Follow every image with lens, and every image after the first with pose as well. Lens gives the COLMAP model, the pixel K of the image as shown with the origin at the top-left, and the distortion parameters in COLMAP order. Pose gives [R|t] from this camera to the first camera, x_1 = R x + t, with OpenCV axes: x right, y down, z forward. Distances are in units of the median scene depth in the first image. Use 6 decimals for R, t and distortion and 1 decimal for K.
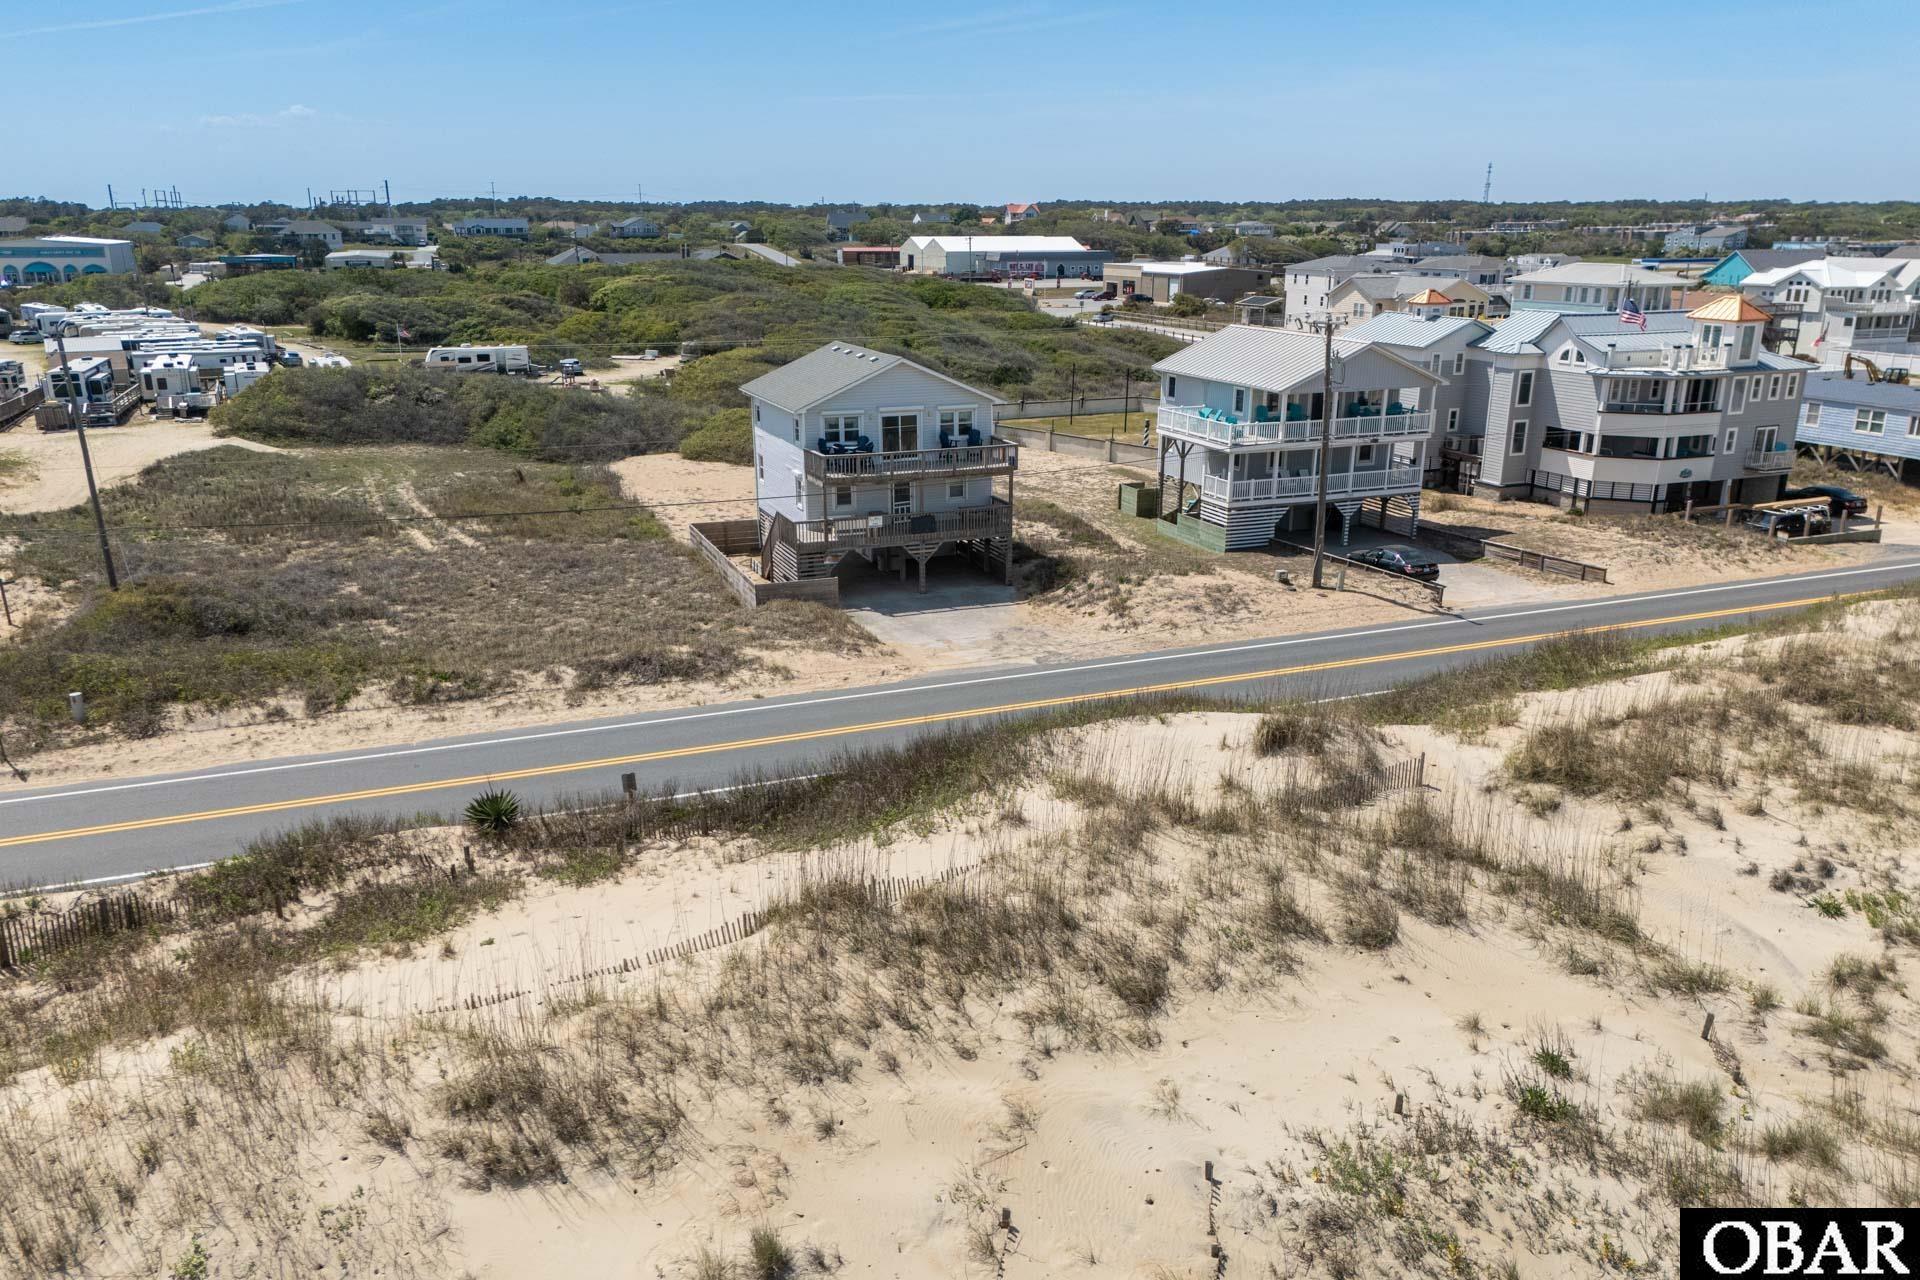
lens RADIAL K [[1388.2, 0, 957.5], [0, 1388.2, 644.5], [0, 0, 1]] dist [0.051542, -0.023224]
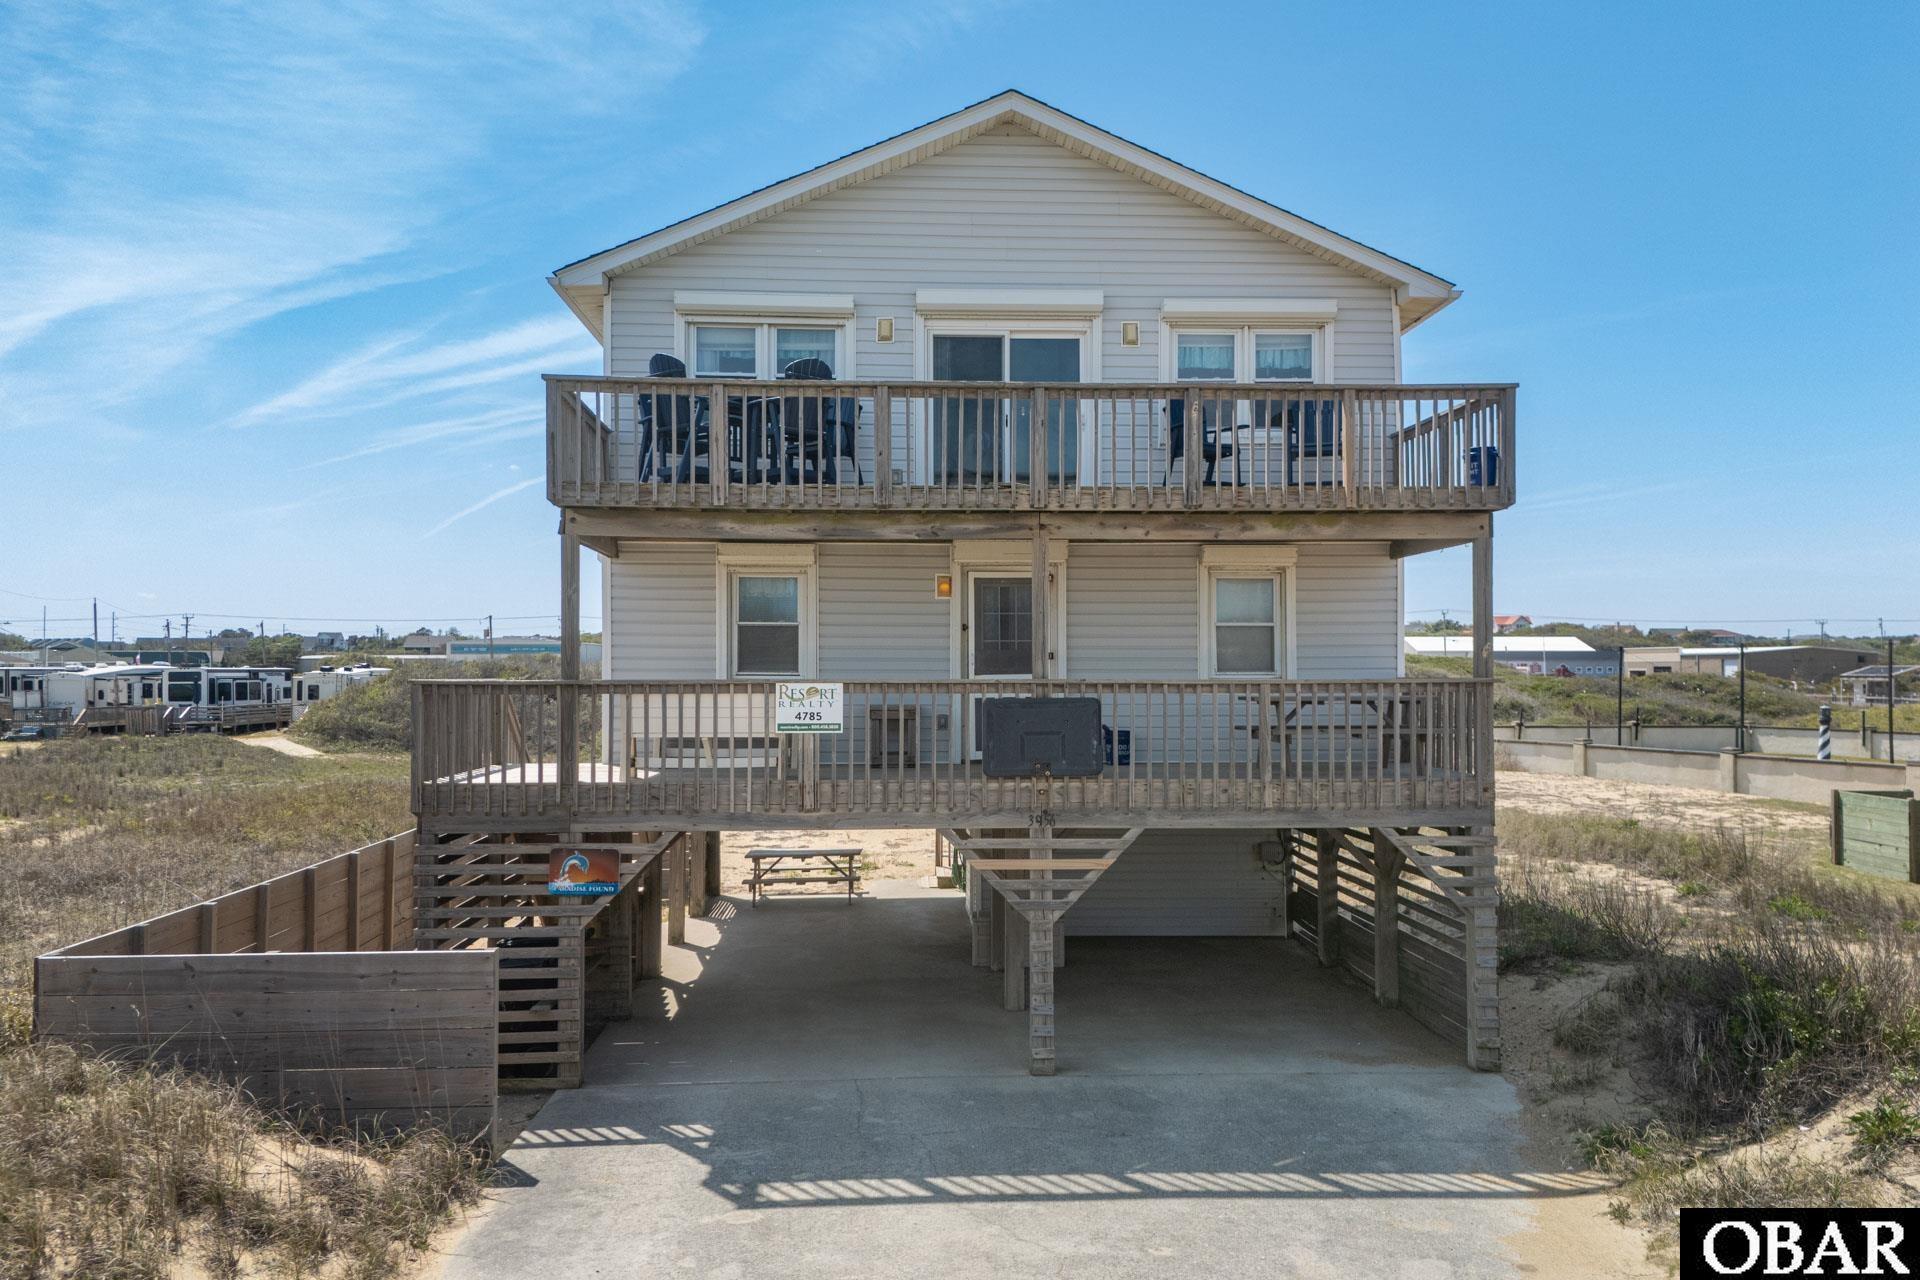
lens RADIAL K [[1388.2, 0, 966.3], [0, 1388.2, 647.5], [0, 0, 1]] dist [0.051542, -0.023224]
pose [[0.946696, -0.006486, -0.322064, 0.032611], [-0.091854, 0.952855, -0.289190, -0.035659], [0.308756, 0.303358, 0.901467, 0.780774]]
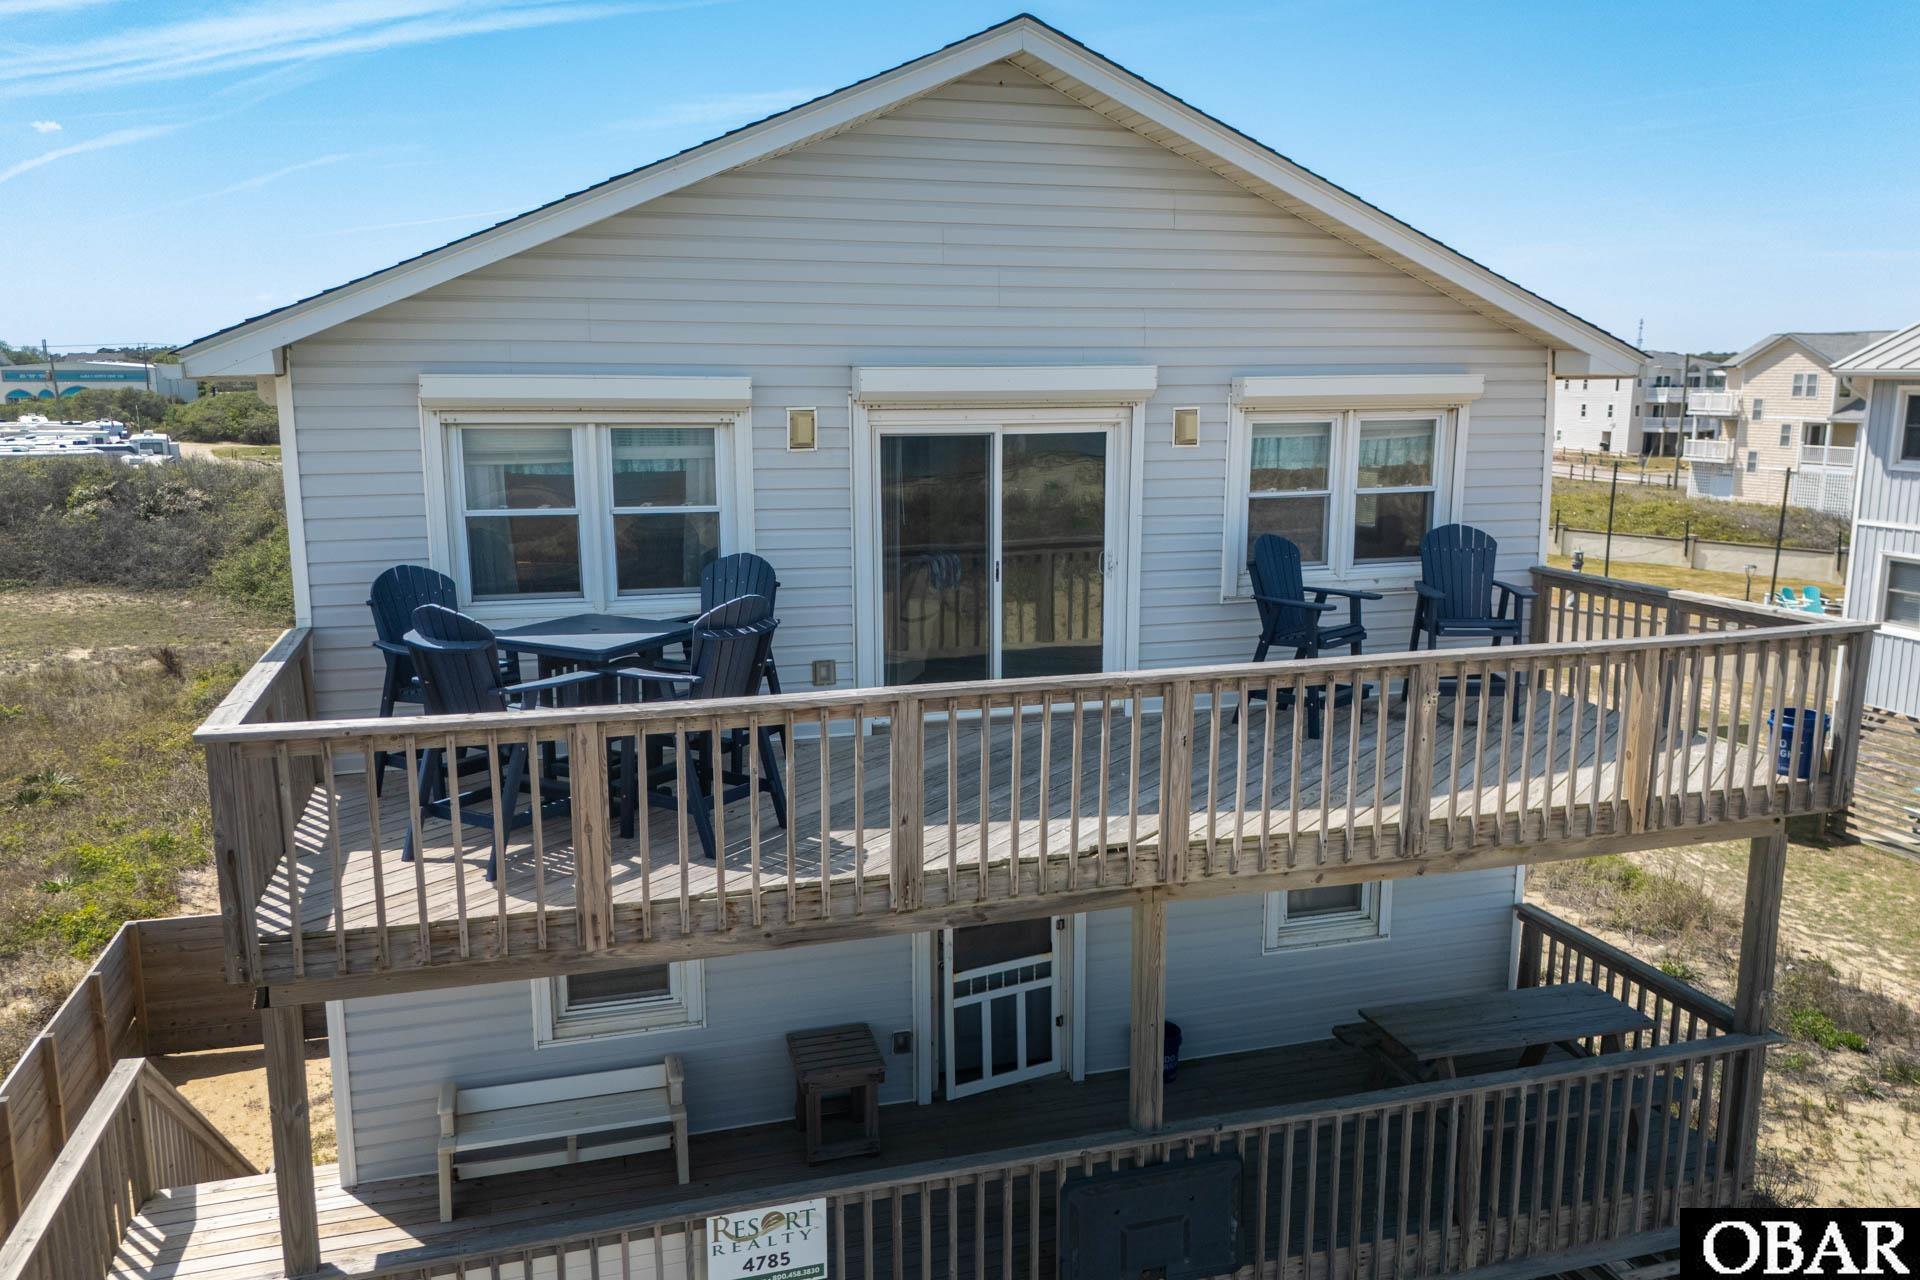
lens RADIAL K [[1388.2, 0, 956.0], [0, 1388.2, 627.2], [0, 0, 1]] dist [0.051542, -0.023224]
pose [[0.995426, 0.014422, -0.094444, -0.031169], [-0.025642, 0.992600, -0.118691, -0.123542], [0.092034, 0.120570, 0.988429, 0.843655]]
